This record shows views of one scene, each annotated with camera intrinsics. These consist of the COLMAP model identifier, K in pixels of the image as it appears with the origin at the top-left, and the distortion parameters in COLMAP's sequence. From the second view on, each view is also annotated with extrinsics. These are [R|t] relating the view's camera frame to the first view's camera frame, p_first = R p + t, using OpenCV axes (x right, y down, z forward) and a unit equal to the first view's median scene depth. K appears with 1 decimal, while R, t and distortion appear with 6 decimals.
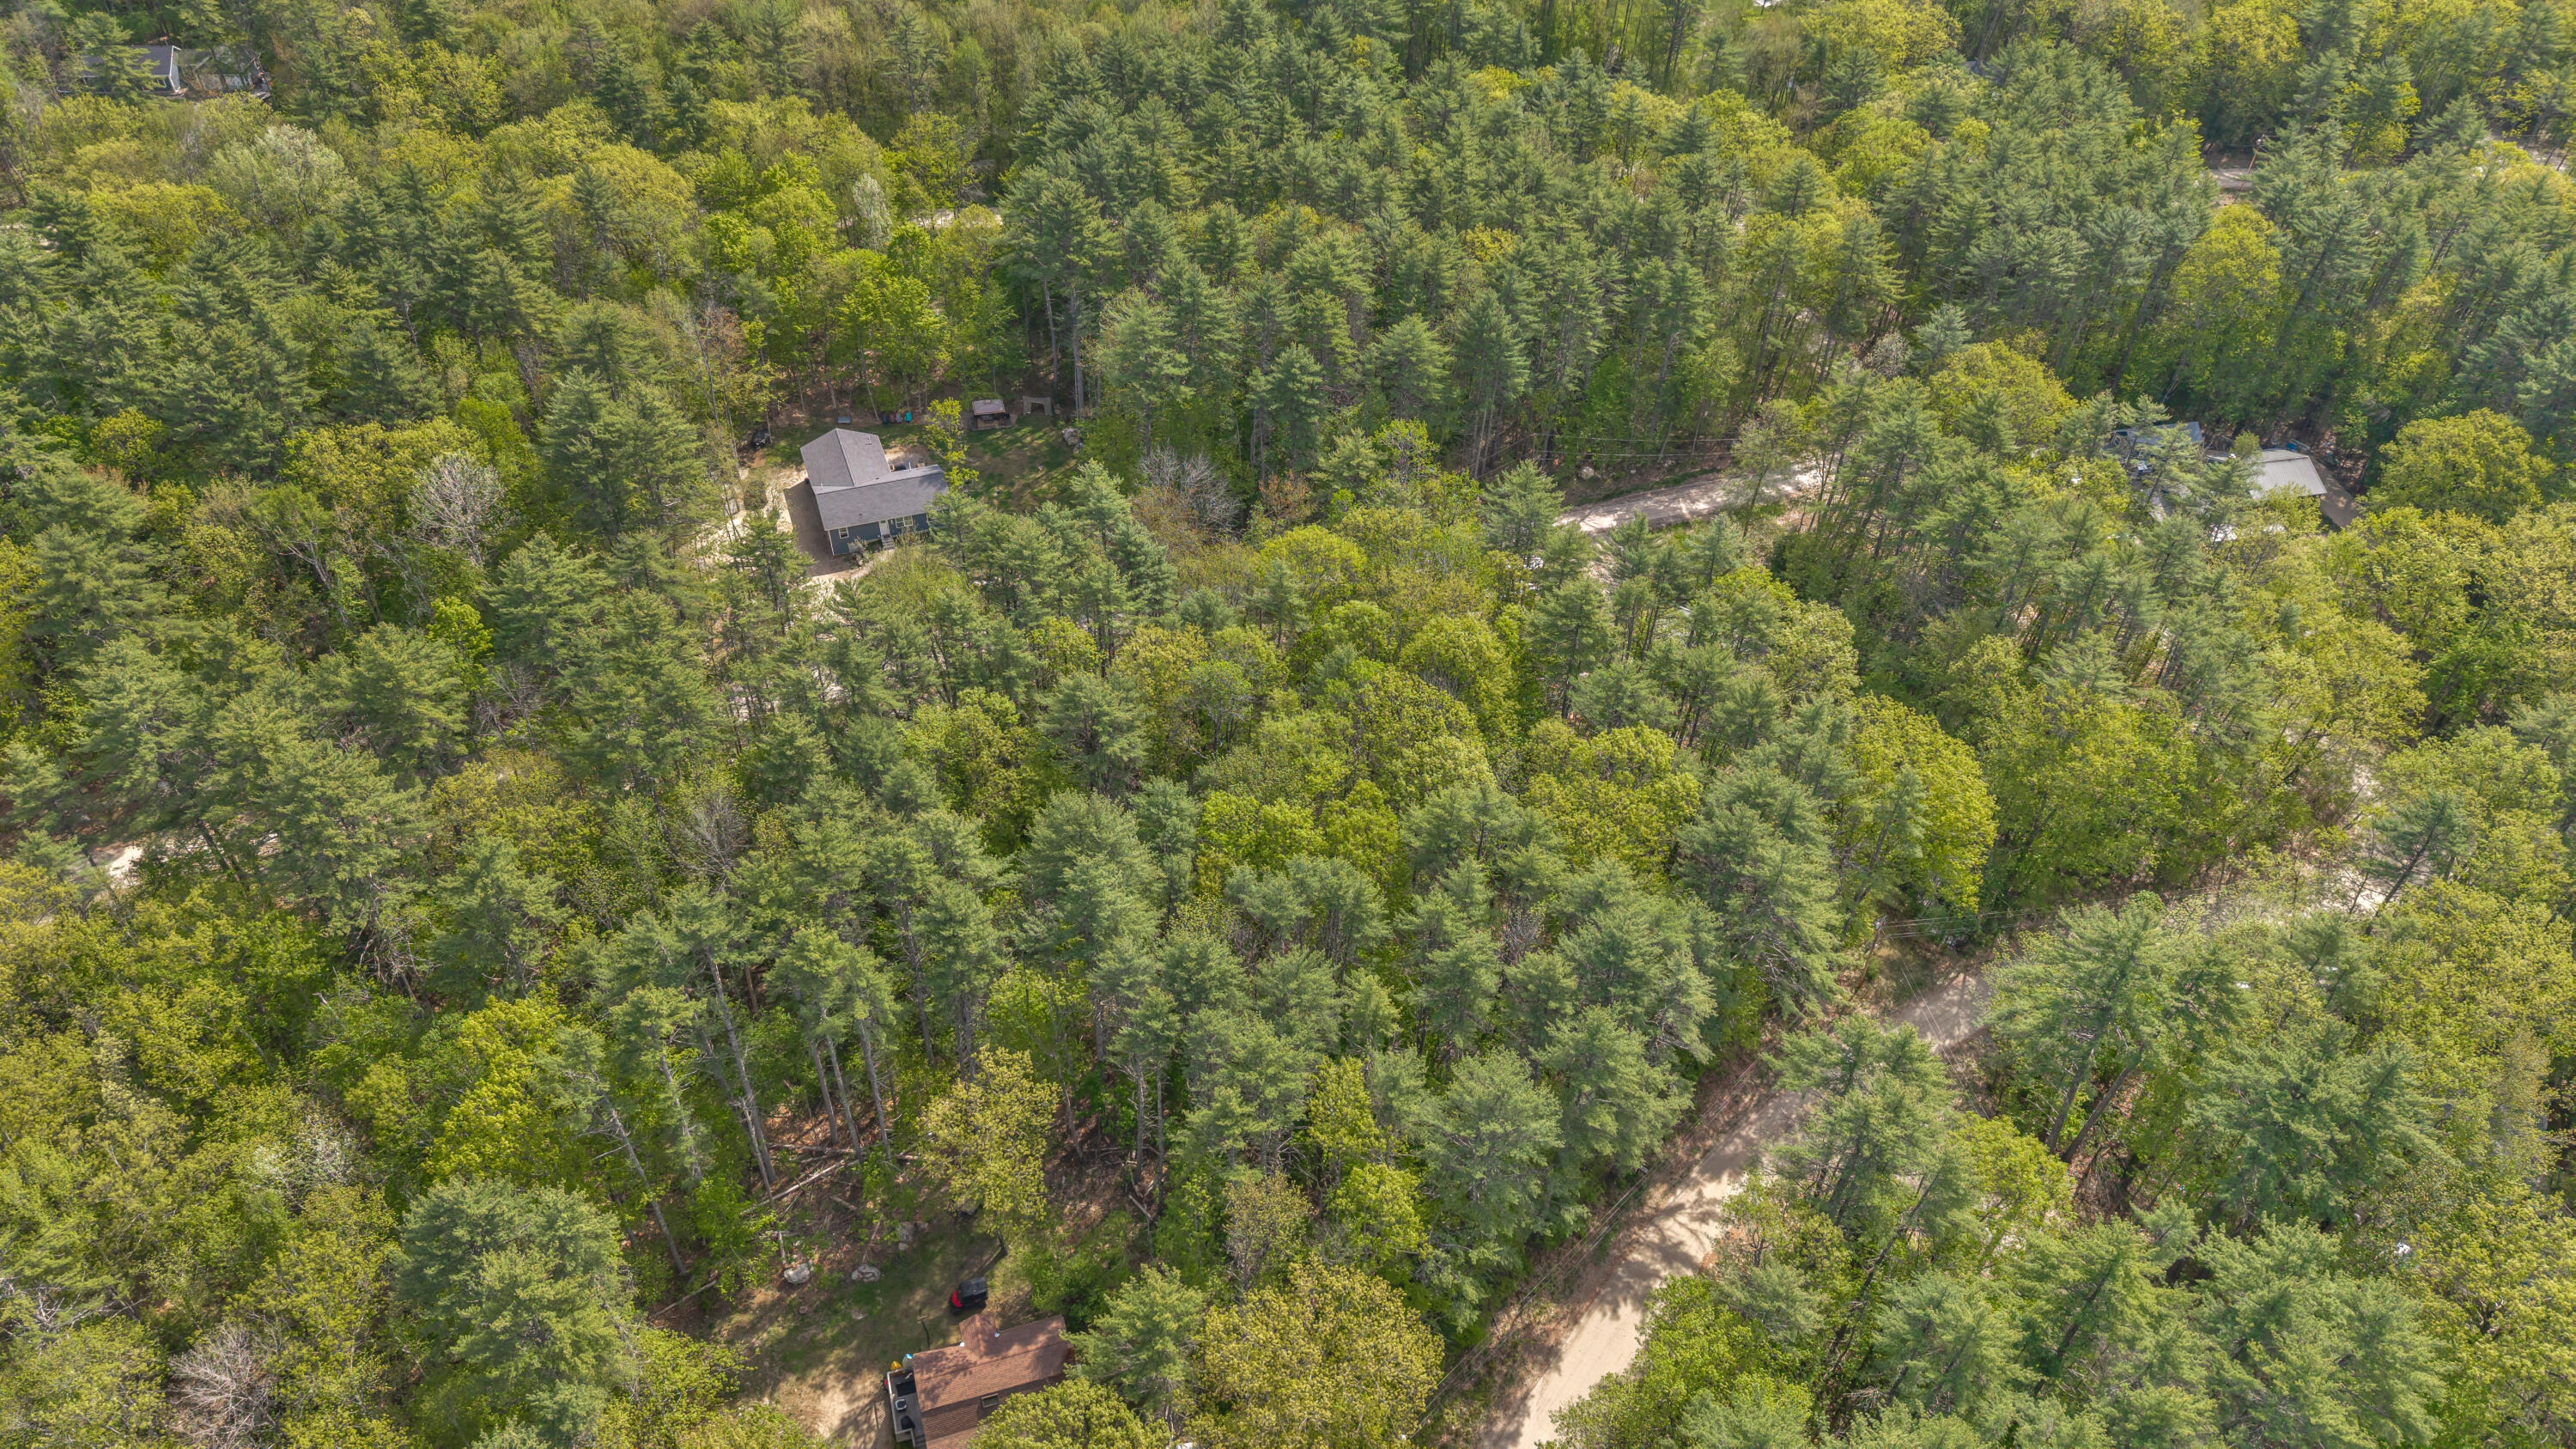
lens RADIAL K [[1752.0, 0, 1288.0], [0, 1752.0, 724.5], [0, 0, 1]] dist [-0.008945, 0.000182]
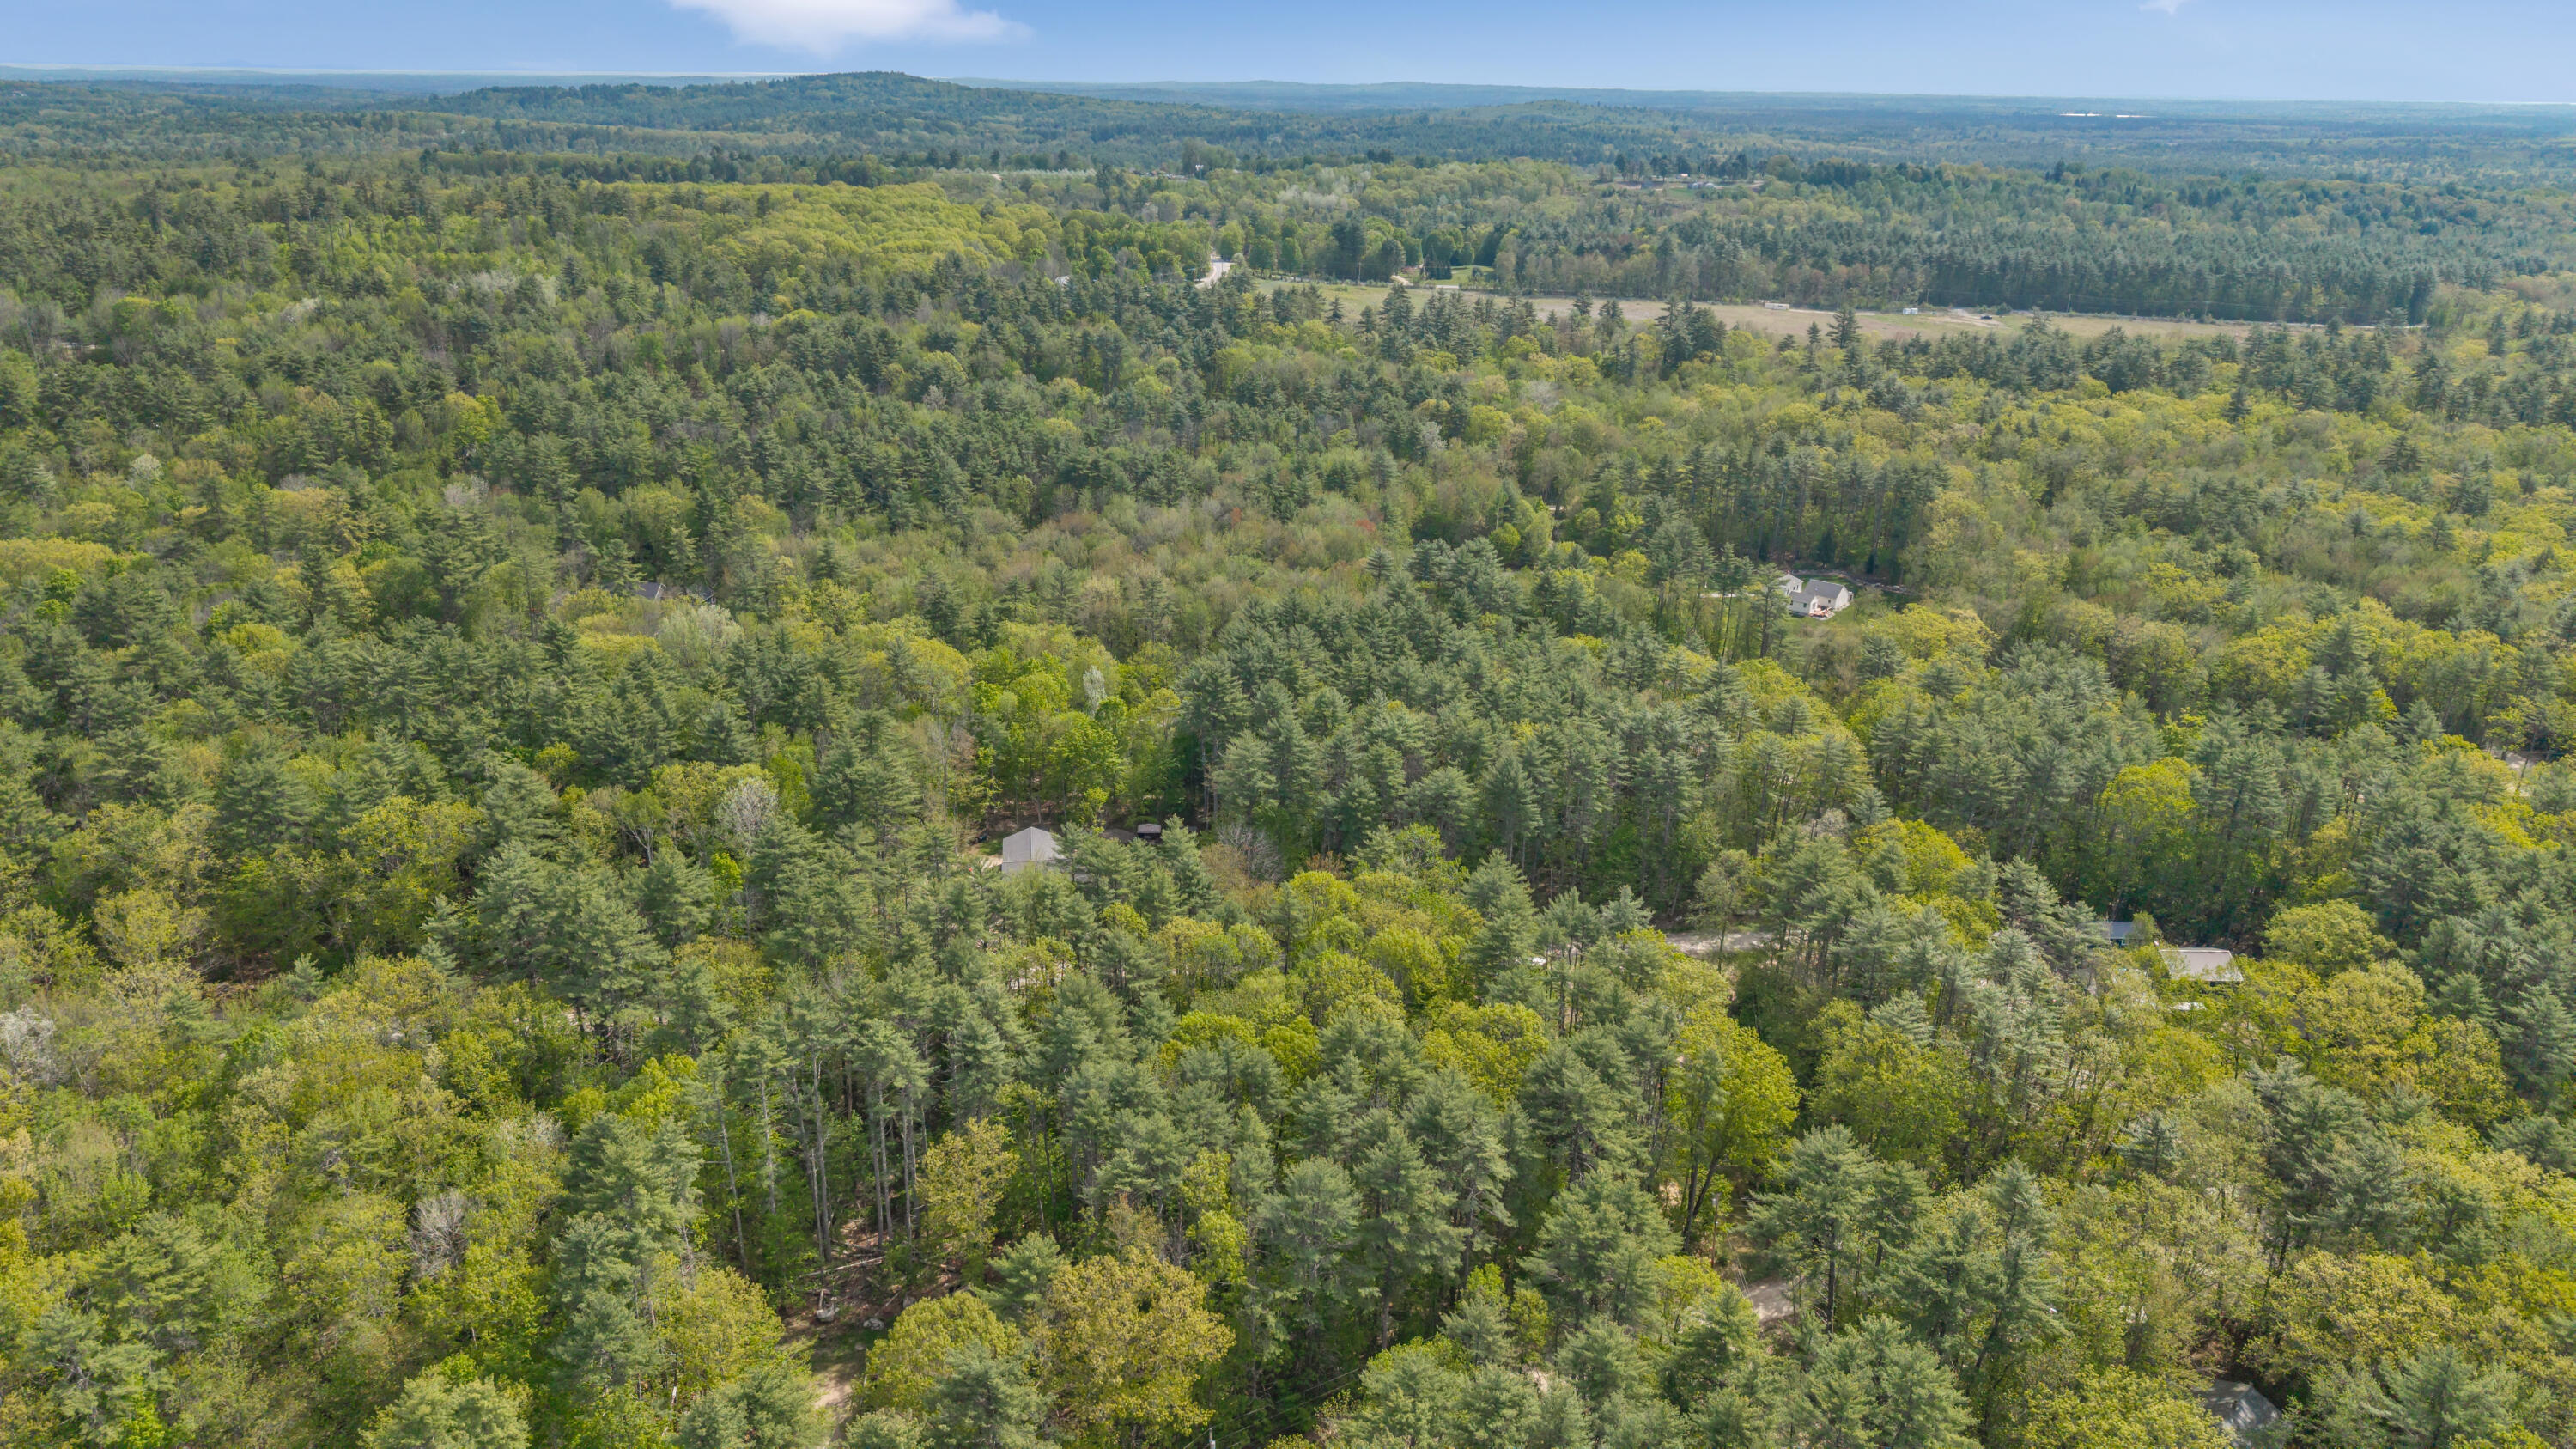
lens RADIAL K [[1740.3, 0, 1288.0], [0, 1740.3, 724.5], [0, 0, 1]] dist [0.020573, -0.038216]
pose [[0.977859, 0.067019, -0.198242, 0.217181], [-0.135942, 0.923658, -0.358296, 0.234647], [0.159095, 0.377313, 0.912318, -0.243498]]
